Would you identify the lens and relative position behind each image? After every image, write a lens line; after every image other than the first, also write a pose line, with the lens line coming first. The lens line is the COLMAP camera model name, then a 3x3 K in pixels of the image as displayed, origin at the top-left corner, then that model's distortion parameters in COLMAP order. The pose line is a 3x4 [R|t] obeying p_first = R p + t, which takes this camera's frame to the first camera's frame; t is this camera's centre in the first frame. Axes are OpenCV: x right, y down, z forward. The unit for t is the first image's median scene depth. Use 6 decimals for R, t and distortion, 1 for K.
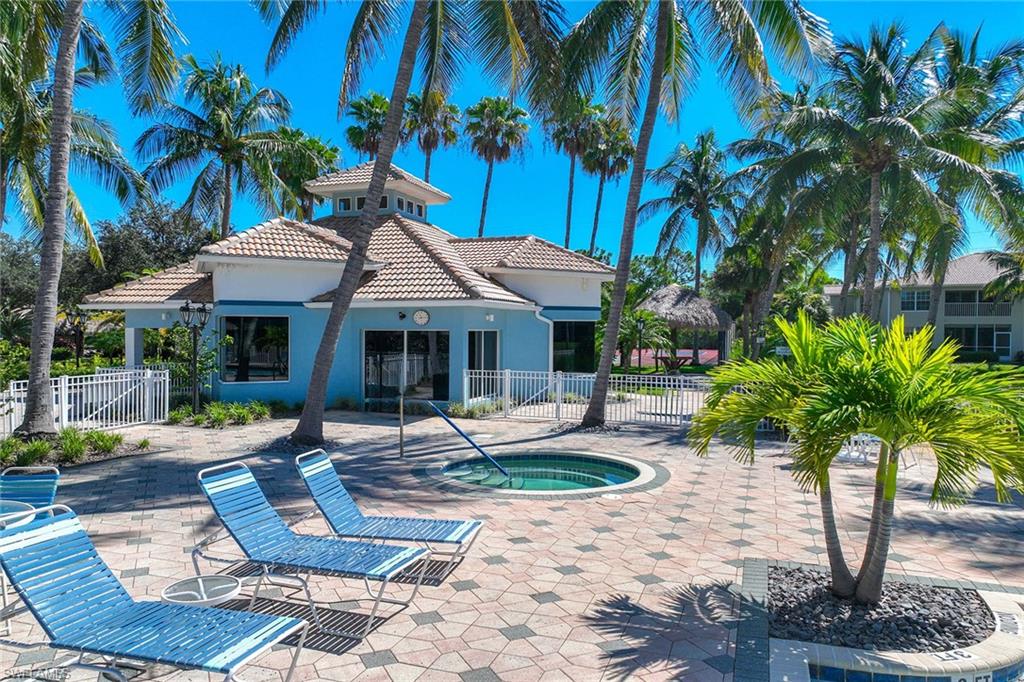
lens RADIAL K [[709.7, 0, 514.2], [0, 709.7, 339.7], [0, 0, 1]] dist [-0.002824, 0.014762]
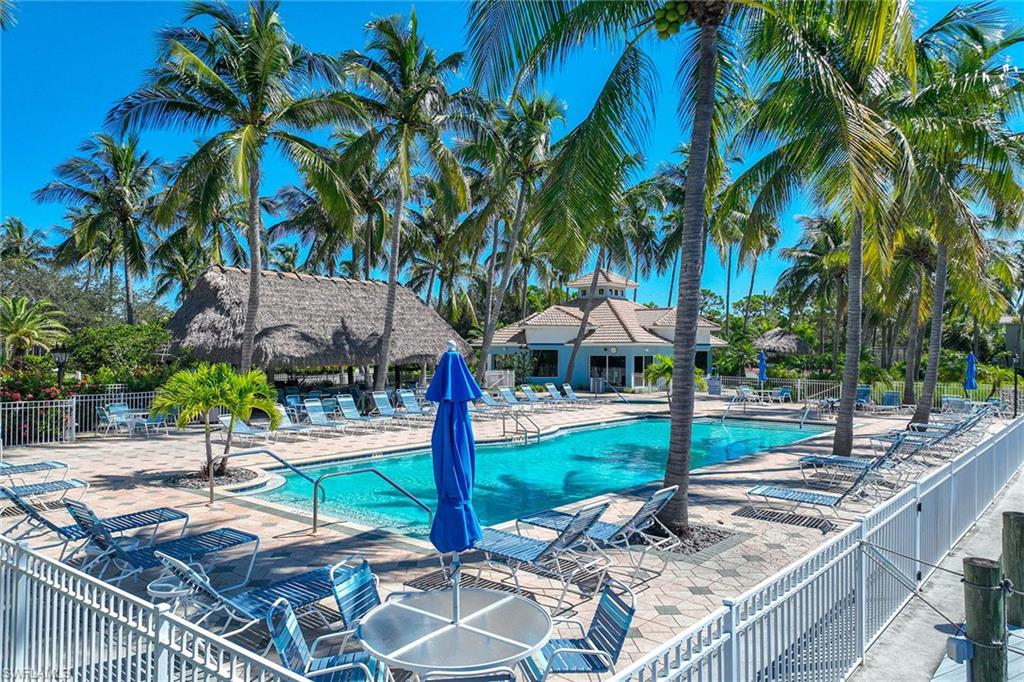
lens RADIAL K [[709.7, 0, 512.0], [0, 709.7, 343.5], [0, 0, 1]] dist [-0.002824, 0.014762]
pose [[0.936984, -0.000820, -0.349370, 0.324657], [-0.008551, 0.999644, -0.025279, 0.007303], [0.349266, 0.026673, 0.936644, -1.129764]]
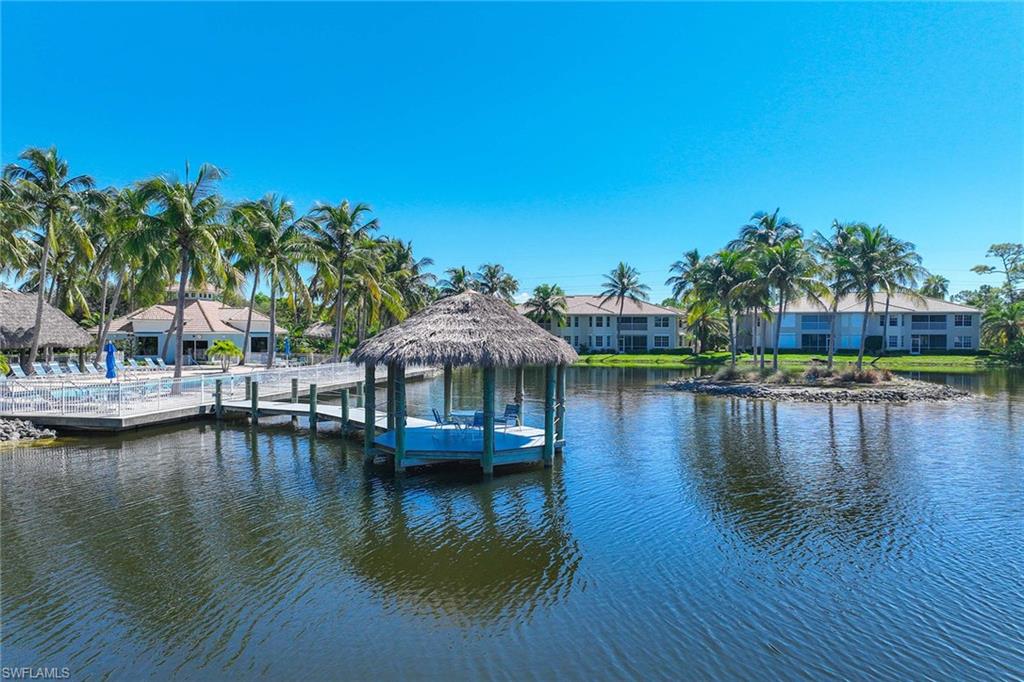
lens RADIAL K [[709.7, 0, 507.3], [0, 709.7, 347.0], [0, 0, 1]] dist [-0.002824, 0.014762]
pose [[0.990023, -0.001350, 0.140902, 0.766603], [0.000798, 0.999992, 0.003978, 0.005016], [-0.140906, -0.003826, 0.990016, -2.322151]]
